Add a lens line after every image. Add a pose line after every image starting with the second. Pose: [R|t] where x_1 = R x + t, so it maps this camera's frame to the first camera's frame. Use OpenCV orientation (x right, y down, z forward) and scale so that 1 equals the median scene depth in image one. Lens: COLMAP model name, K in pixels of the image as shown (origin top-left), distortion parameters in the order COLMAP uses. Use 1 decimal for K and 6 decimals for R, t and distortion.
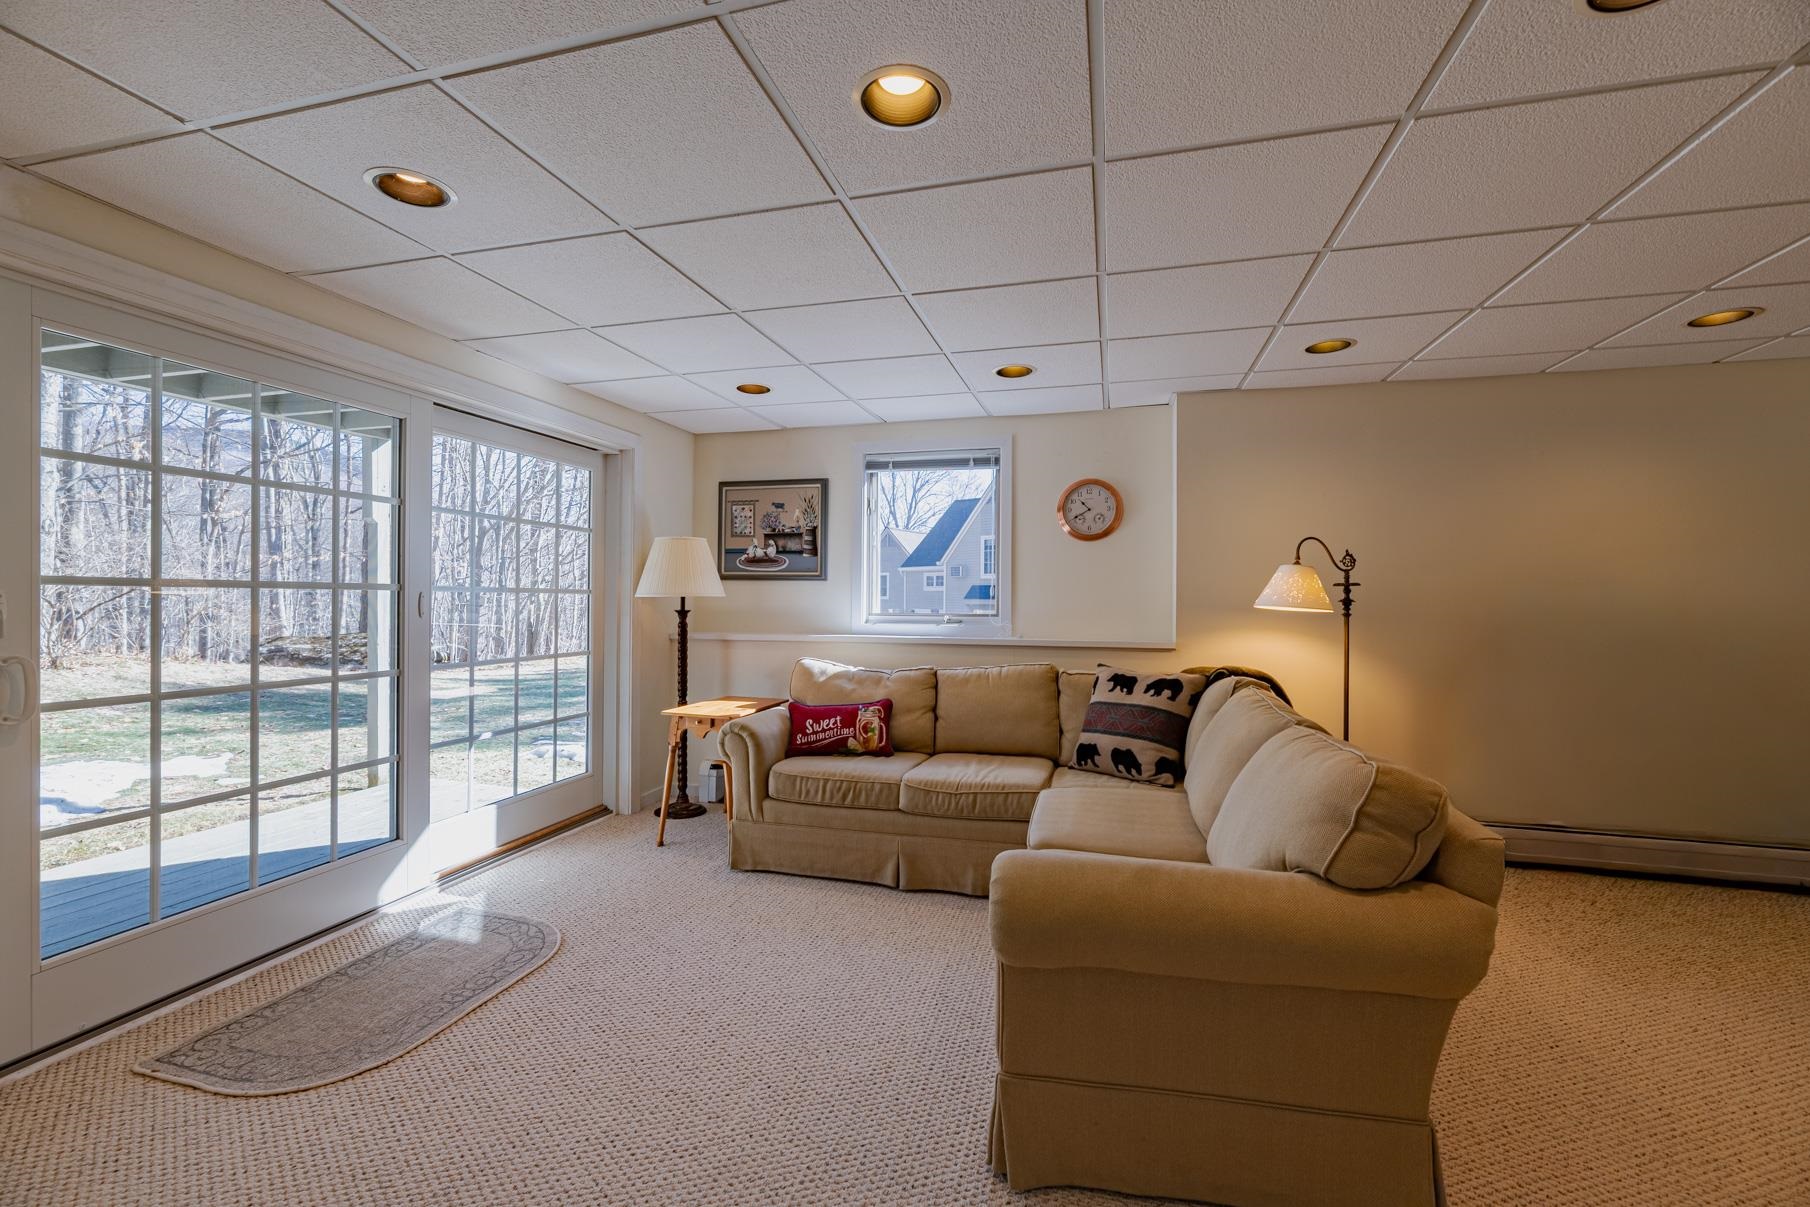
lens RADIAL K [[768.1, 0, 968.2], [0, 768.1, 596.2], [0, 0, 1]] dist [0.000687, -0.000276]
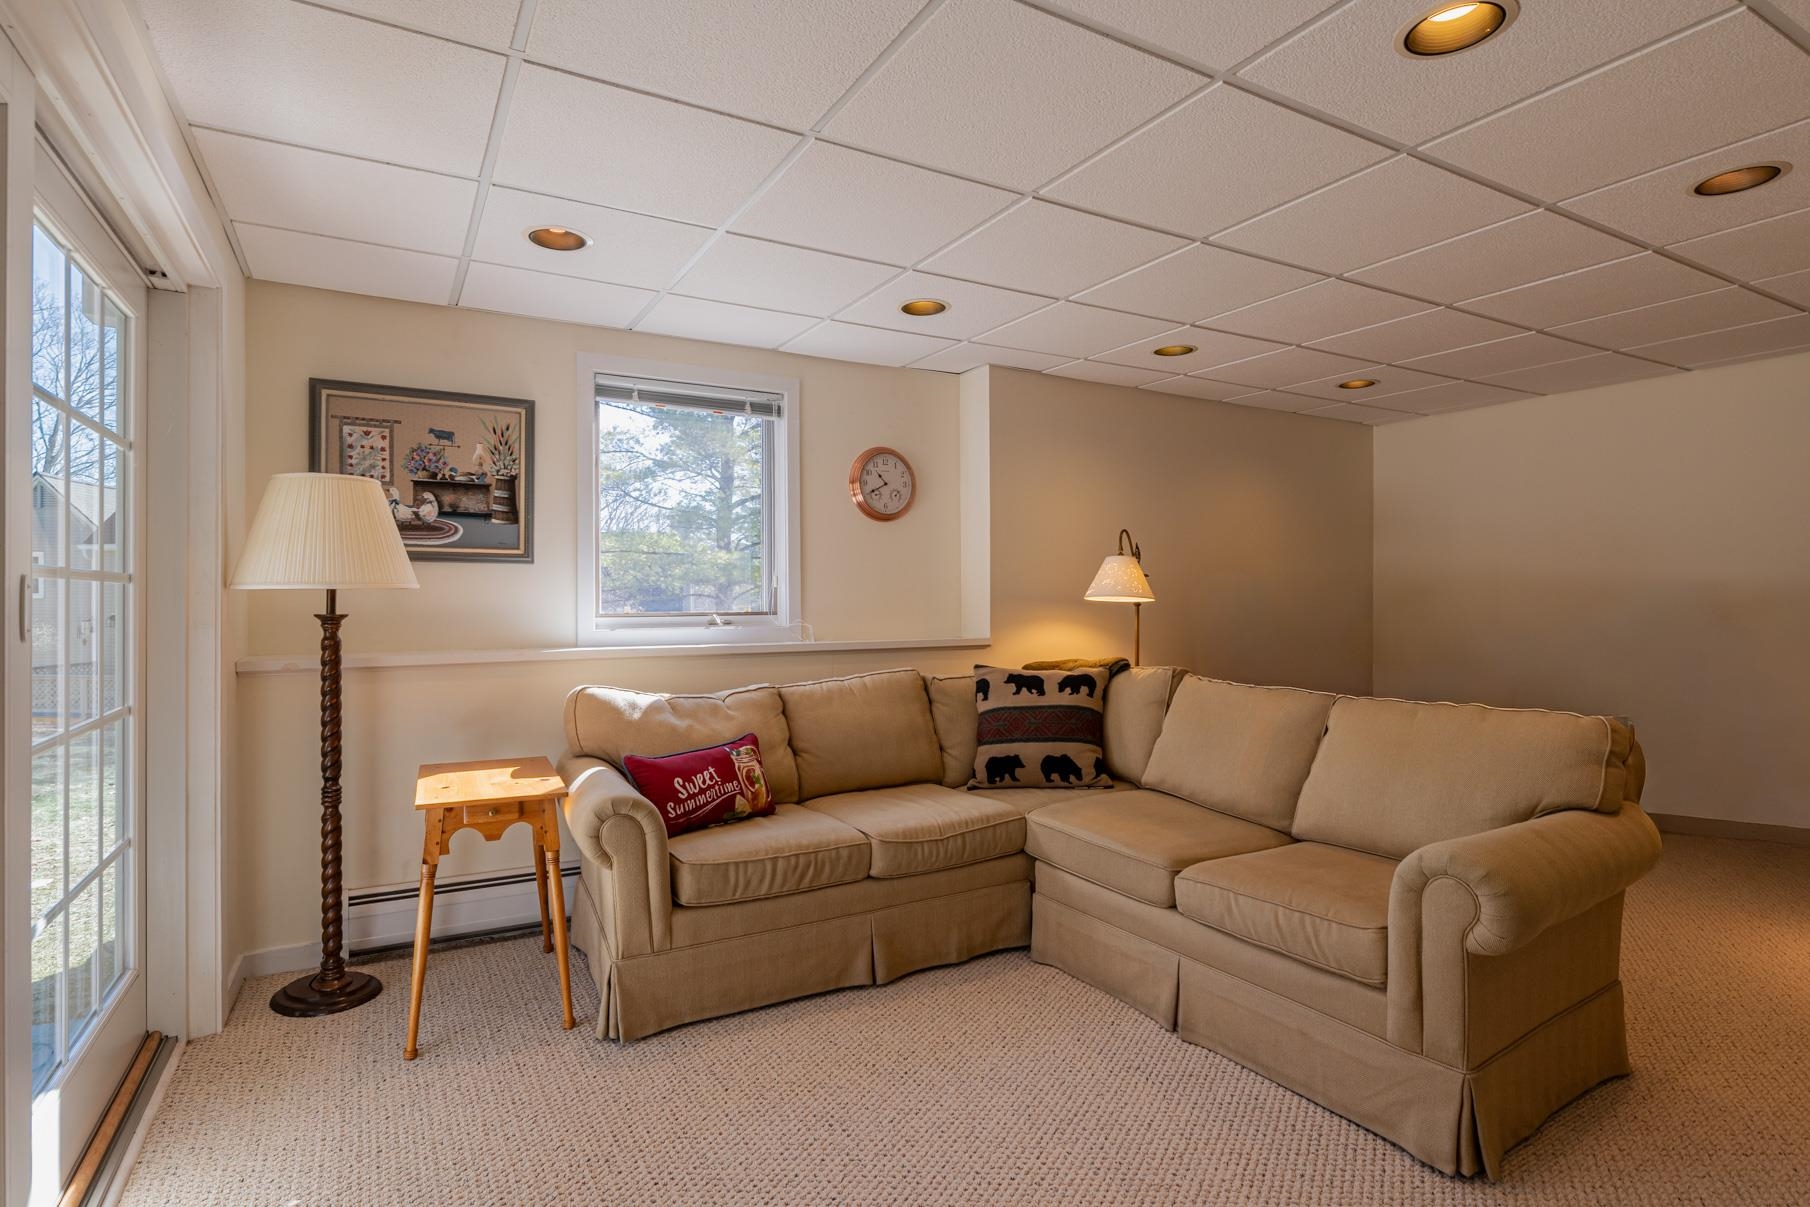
lens RADIAL K [[907.0, 0, 903.9], [0, 907.0, 597.0], [0, 0, 1]] dist [-0.004544, 0.000967]
pose [[0.720888, -0.007682, 0.693009, -0.588078], [0.004043, 0.999968, 0.006879, 0.003902], [-0.693040, -0.002157, 0.720896, 0.314265]]
